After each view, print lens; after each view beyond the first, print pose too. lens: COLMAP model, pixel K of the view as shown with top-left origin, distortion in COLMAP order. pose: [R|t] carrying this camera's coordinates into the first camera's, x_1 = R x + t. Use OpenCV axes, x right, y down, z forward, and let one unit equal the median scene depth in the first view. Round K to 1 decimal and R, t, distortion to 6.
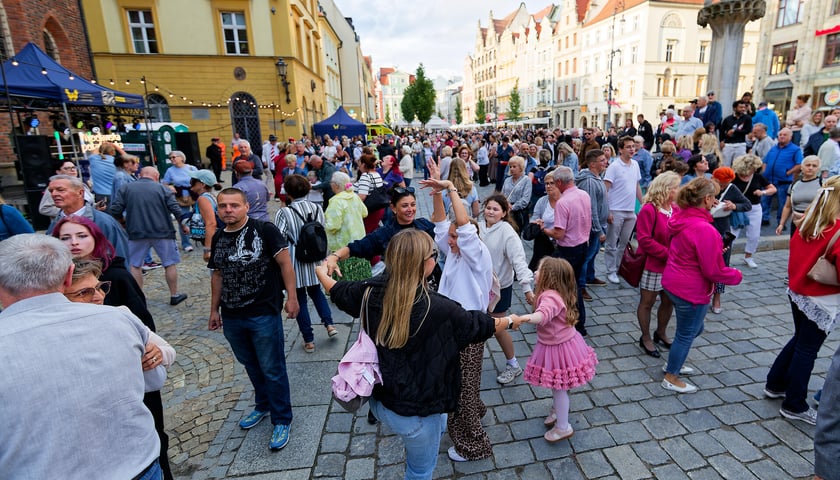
lens RADIAL K [[419.4, 0, 474.9], [0, 419.4, 228.1], [0, 0, 1]] dist [0.002472, 0.000275]
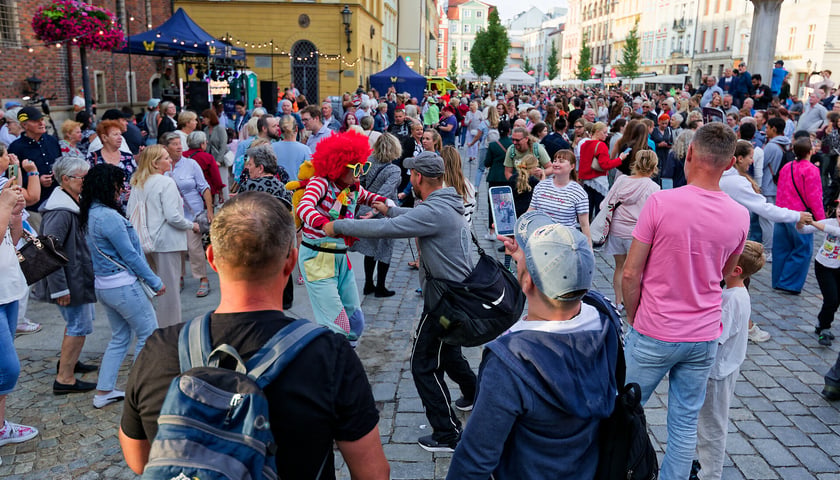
lens RADIAL K [[647.8, 0, 442.4], [0, 647.8, 238.2], [0, 0, 1]] dist [-0.000784, 0.001113]
pose [[0.976419, 0.084747, -0.198556, 0.029874], [-0.084437, 0.996378, 0.010043, 0.030228], [0.198688, 0.006959, 0.980038, -0.136775]]
